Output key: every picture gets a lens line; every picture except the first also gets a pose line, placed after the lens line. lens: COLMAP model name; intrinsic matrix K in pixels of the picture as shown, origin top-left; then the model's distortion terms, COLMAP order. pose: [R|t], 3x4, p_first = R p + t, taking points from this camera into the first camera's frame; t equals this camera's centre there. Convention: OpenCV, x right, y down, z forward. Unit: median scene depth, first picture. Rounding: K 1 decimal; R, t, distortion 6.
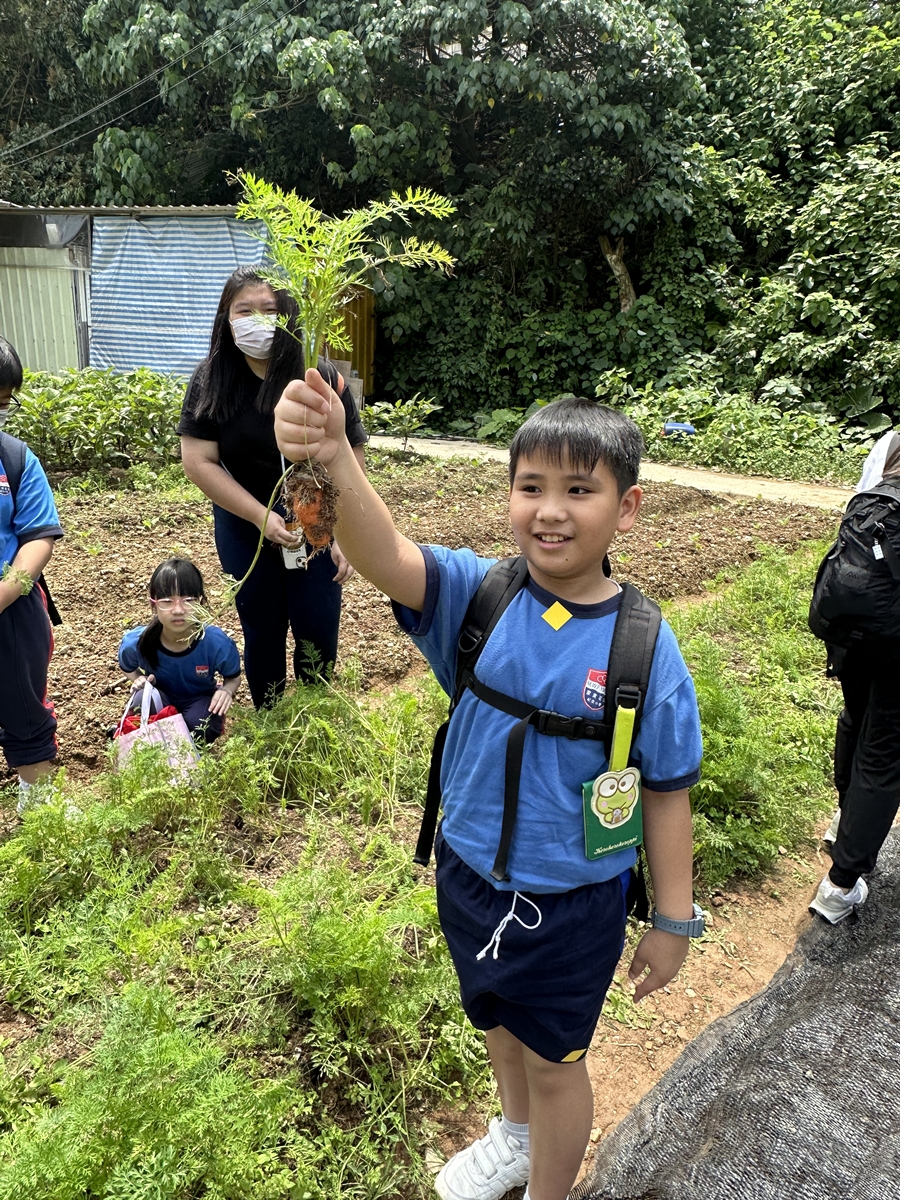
lens RADIAL K [[838.8, 0, 446.8], [0, 838.8, 599.3], [0, 0, 1]] dist [0.006929, 0.000832]
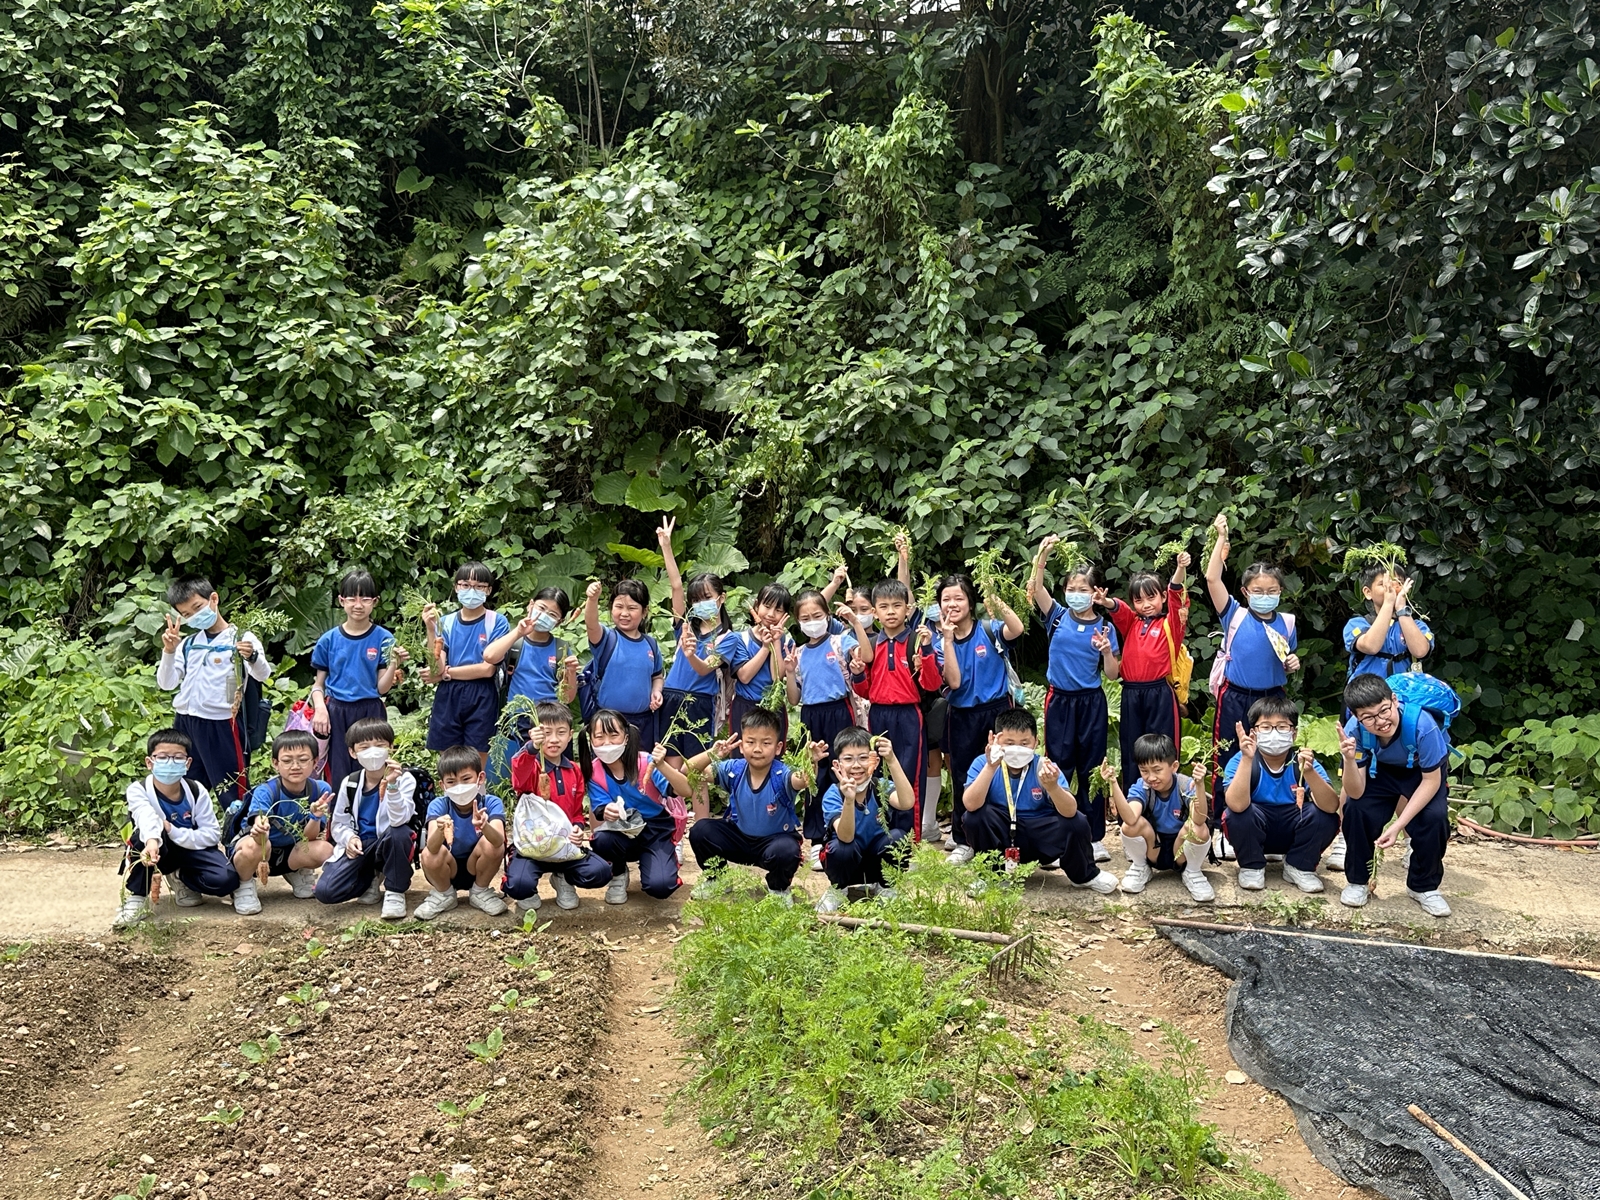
lens RADIAL K [[1506.7, 0, 798.4], [0, 1506.7, 603.2], [0, 0, 1]] dist [0.016740, 0.000000]
pose [[0.644795, -0.079850, 0.760173, 0.021838], [0.239682, 0.965490, -0.101887, -0.085988], [-0.725804, 0.247896, 0.641682, 0.236337]]
